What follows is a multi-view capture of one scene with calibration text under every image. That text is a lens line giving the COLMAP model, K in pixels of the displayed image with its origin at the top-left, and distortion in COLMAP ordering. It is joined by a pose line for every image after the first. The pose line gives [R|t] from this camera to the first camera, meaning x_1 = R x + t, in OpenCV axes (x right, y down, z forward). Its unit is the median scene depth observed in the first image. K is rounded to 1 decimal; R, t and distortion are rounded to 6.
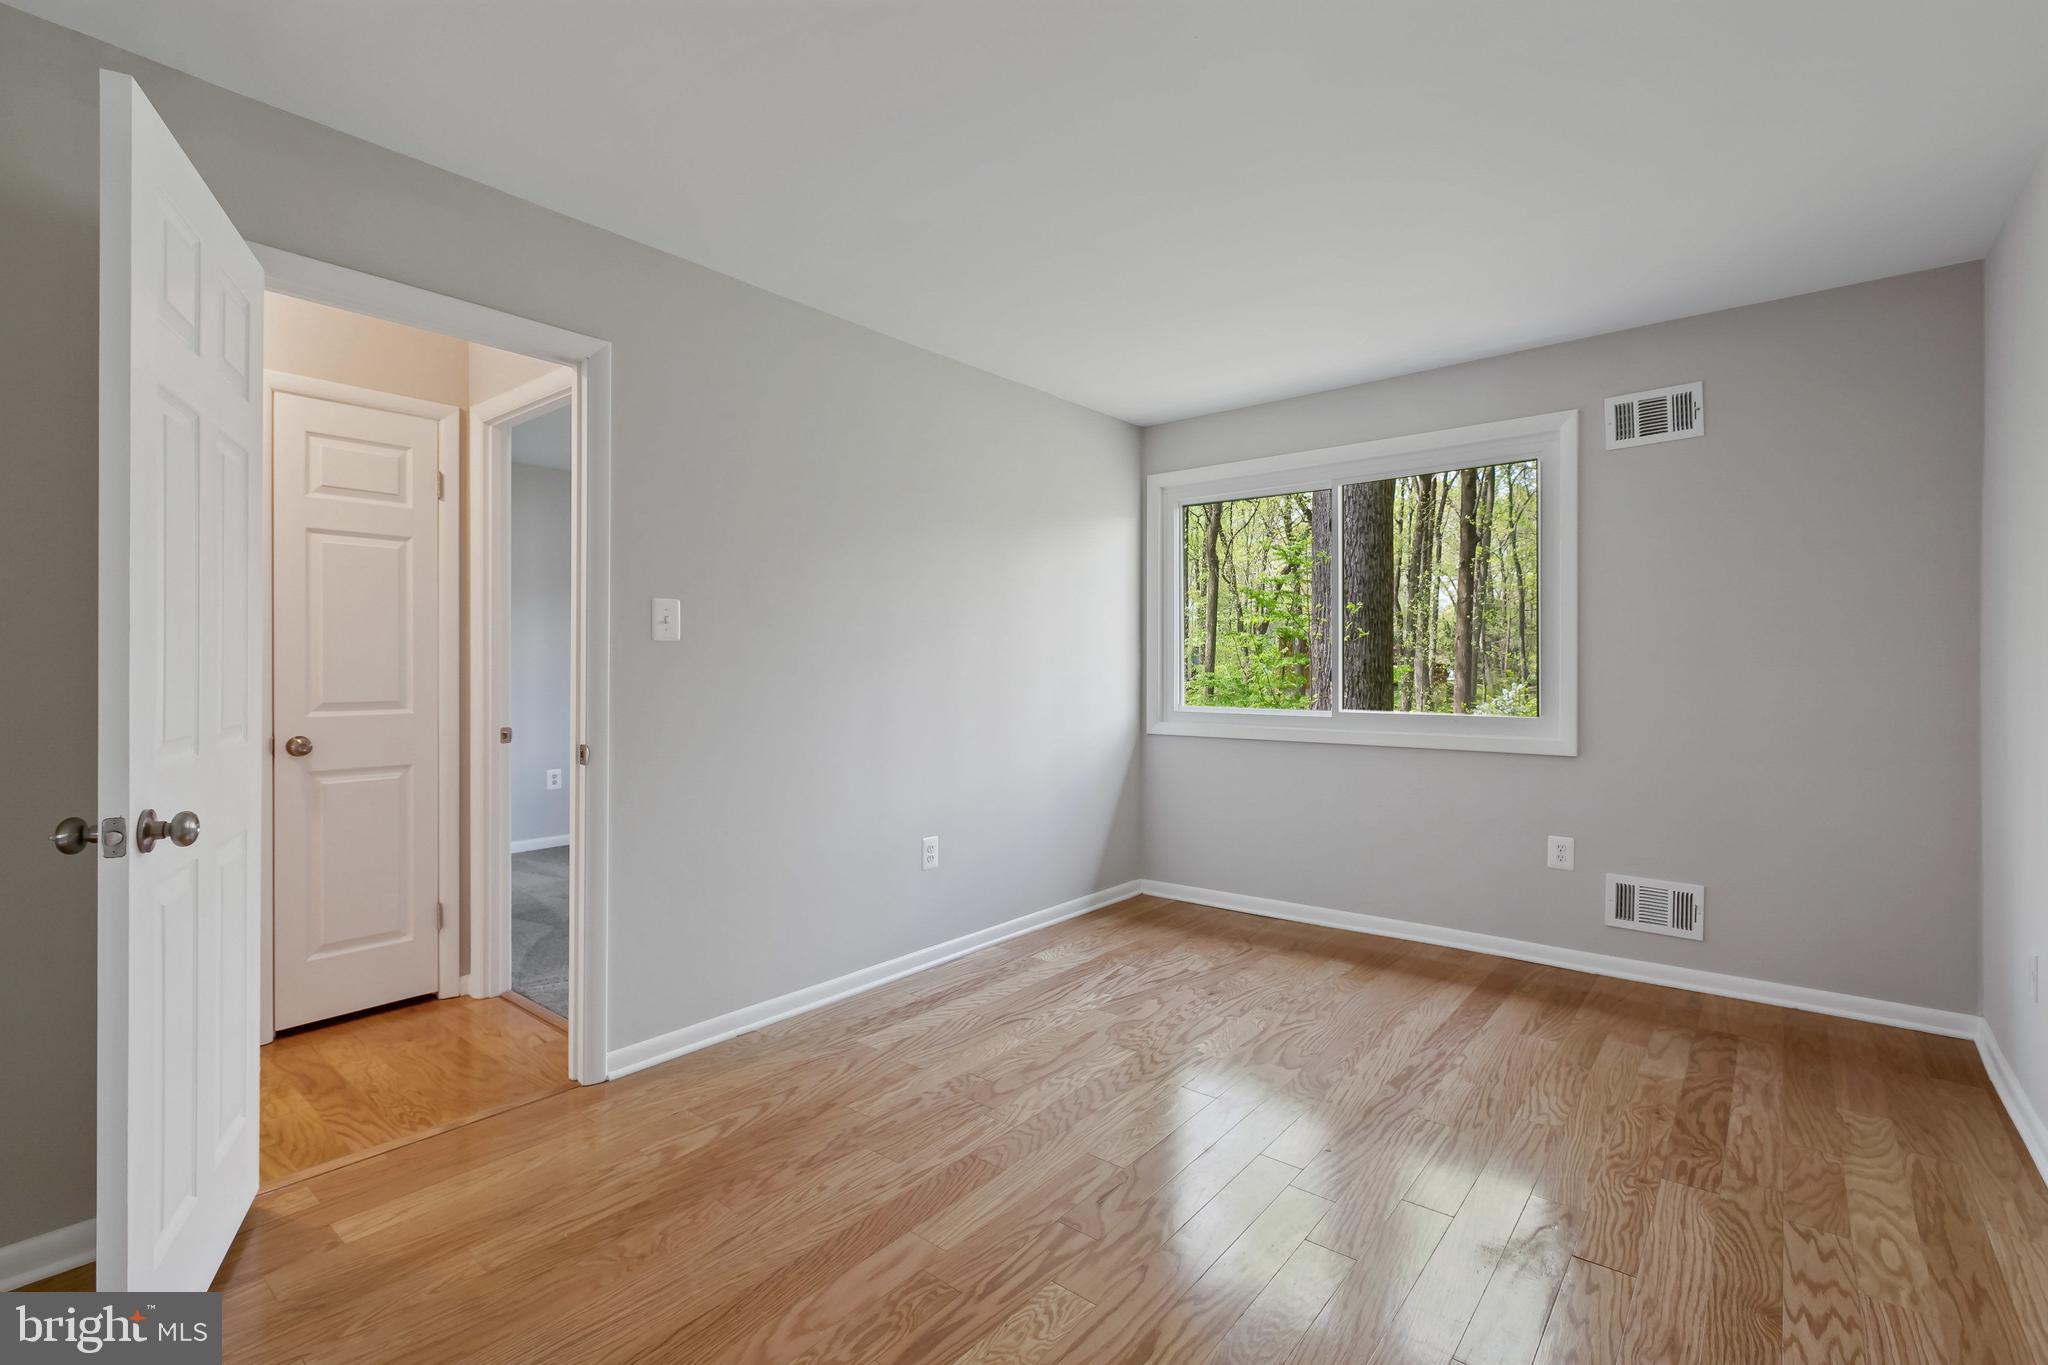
lens RADIAL K [[927.7, 0, 1023.1], [0, 927.7, 657.9], [0, 0, 1]] dist [-0.000646, -0.000360]
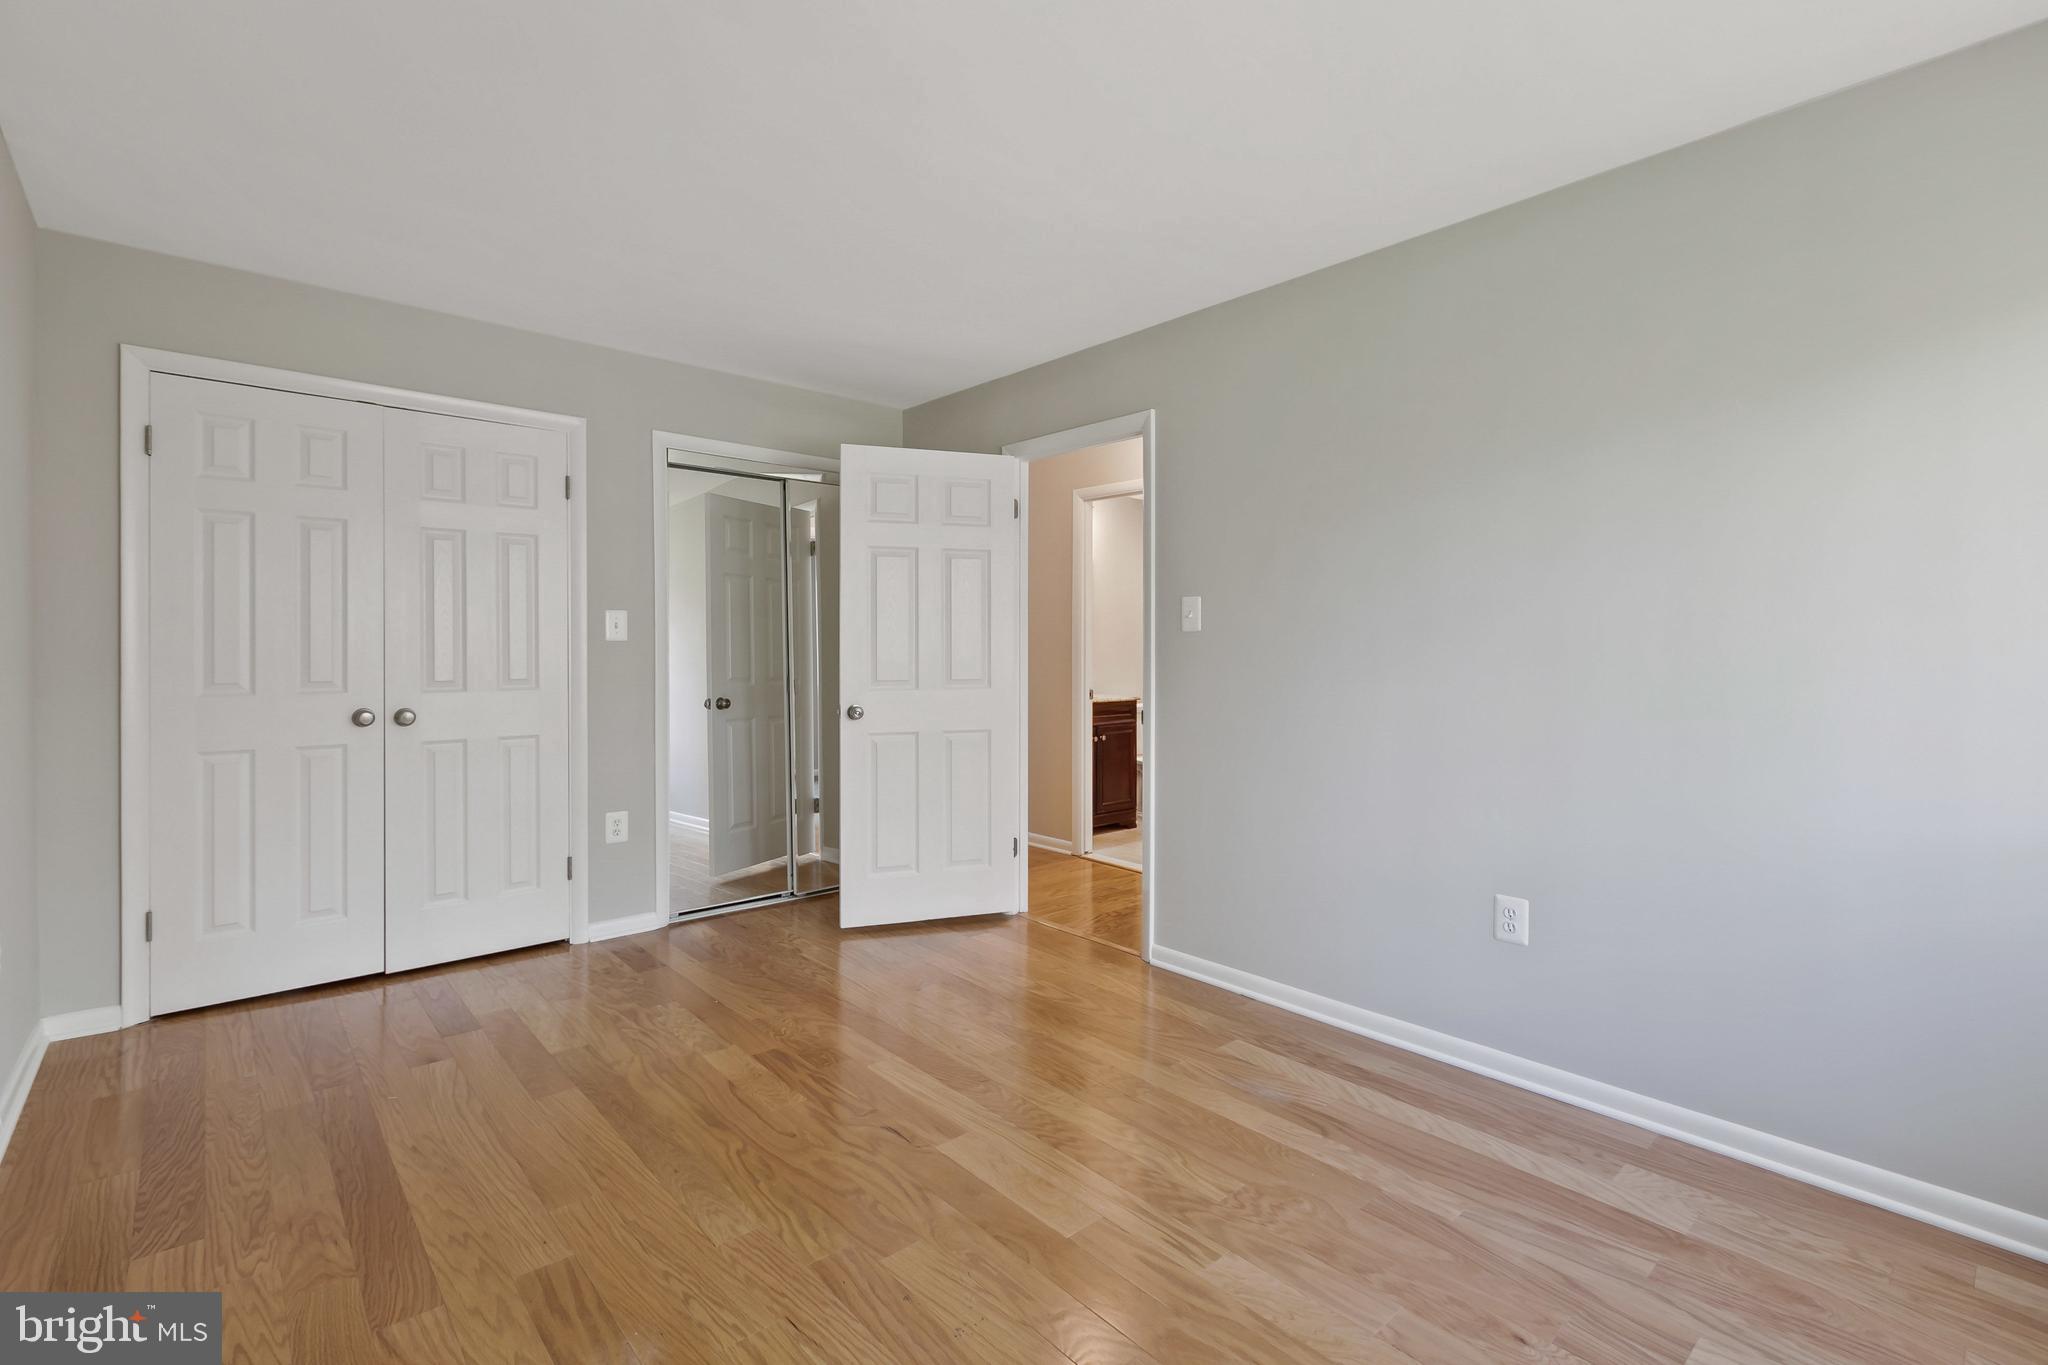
lens RADIAL K [[927.7, 0, 1023.1], [0, 927.7, 657.9], [0, 0, 1]] dist [-0.000646, -0.000360]
pose [[-0.166302, 0.003031, -0.986070, 0.782230], [0.006136, 0.999979, 0.002039, 0.011116], [0.986056, -0.005712, -0.166317, 0.910778]]
